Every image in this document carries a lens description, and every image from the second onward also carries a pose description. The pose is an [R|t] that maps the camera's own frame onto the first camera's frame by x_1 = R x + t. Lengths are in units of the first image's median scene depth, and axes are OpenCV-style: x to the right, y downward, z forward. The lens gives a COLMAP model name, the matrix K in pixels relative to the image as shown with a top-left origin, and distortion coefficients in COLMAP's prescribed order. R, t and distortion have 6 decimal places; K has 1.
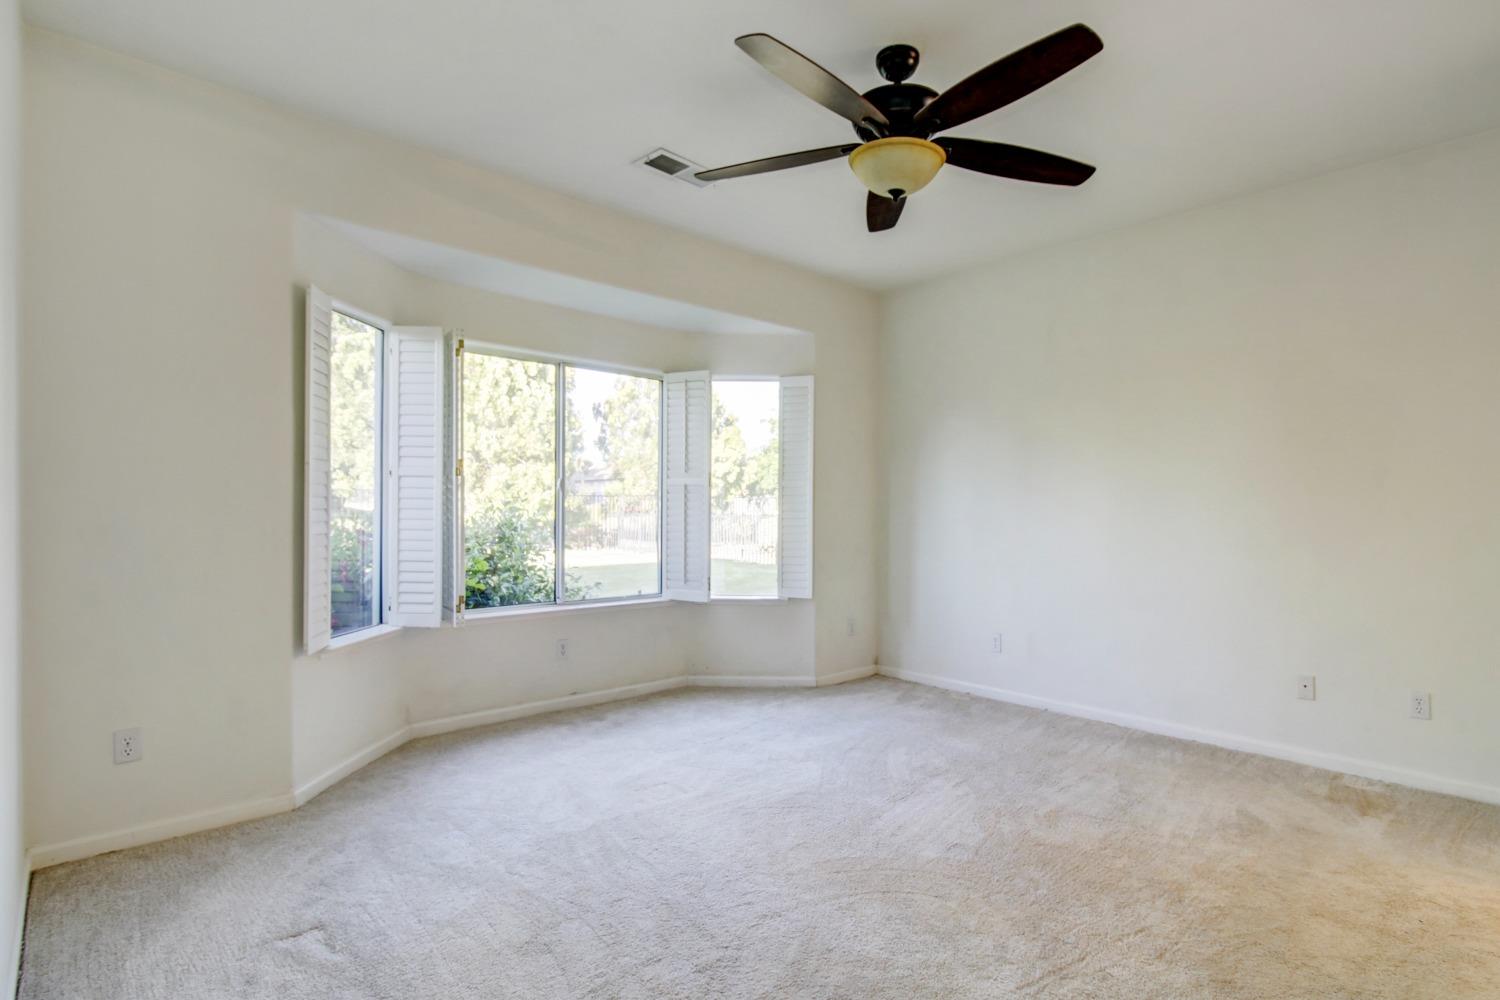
lens RADIAL K [[730.6, 0, 790.0], [0, 730.6, 504.3], [0, 0, 1]] dist [-0.002368, -0.000306]
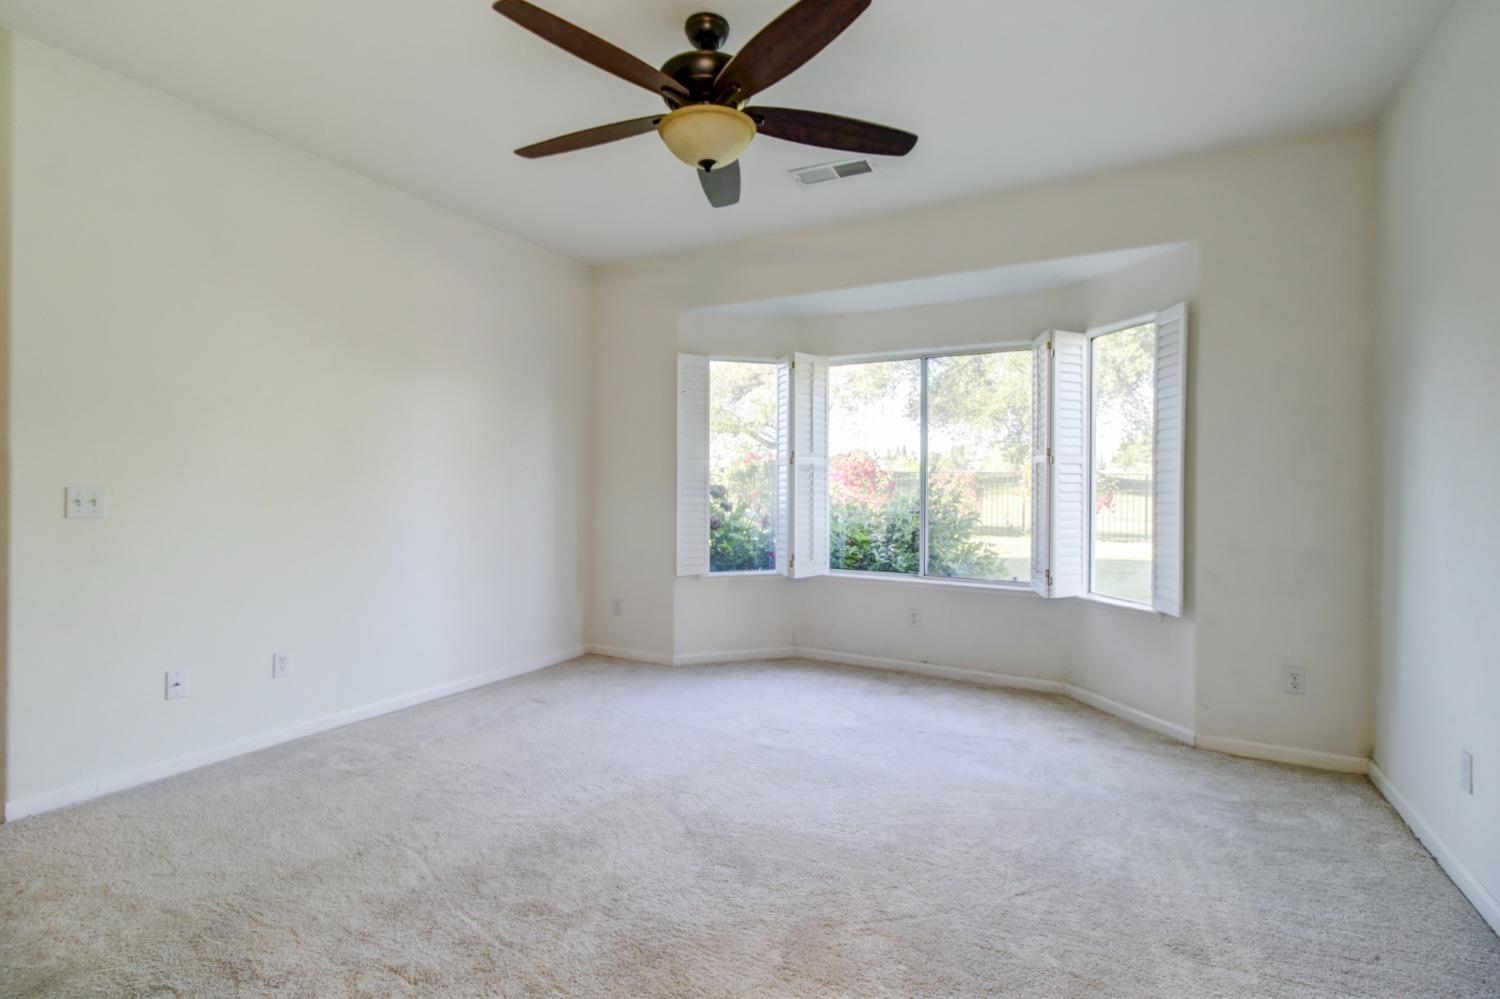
lens RADIAL K [[701.5, 0, 754.0], [0, 701.5, 484.0], [0, 0, 1]] dist [0.003001, 0.000150]
pose [[0.311842, -0.008540, -0.950096, 0.544687], [0.000940, 0.999962, -0.008680, 0.006131], [0.950133, 0.001814, 0.311838, 0.396055]]
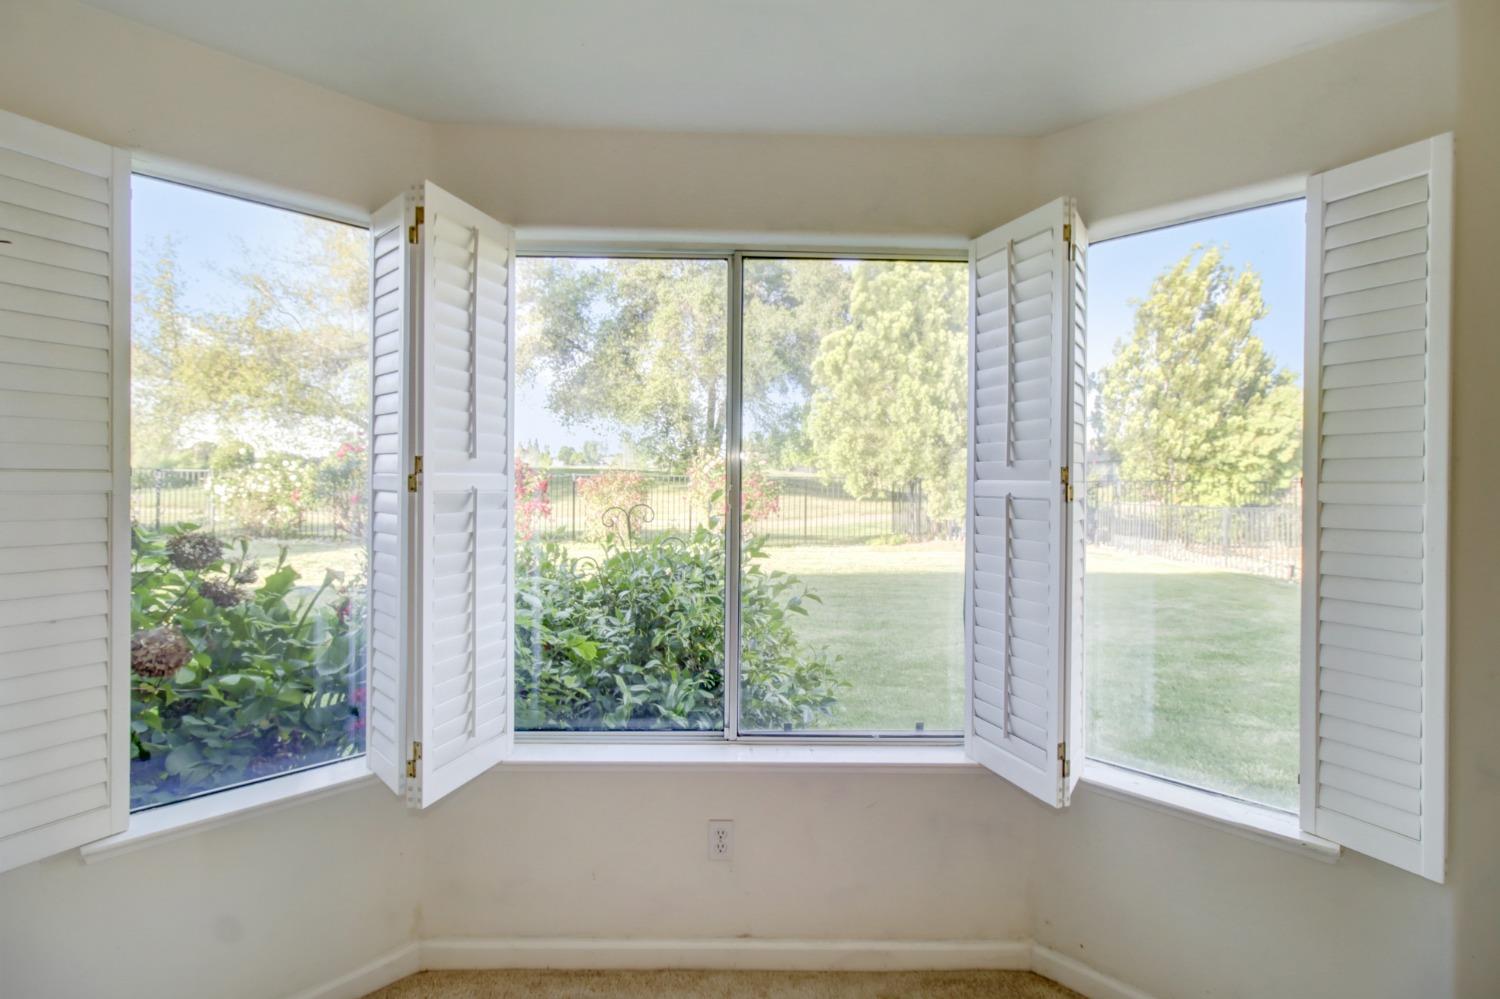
lens RADIAL K [[701.5, 0, 754.0], [0, 701.5, 484.0], [0, 0, 1]] dist [0.003001, 0.000150]
pose [[0.737235, 0.000224, -0.675637, 0.016692], [-0.001125, 0.999999, -0.000897, -0.032265], [0.675636, 0.001422, 0.737234, 0.598195]]
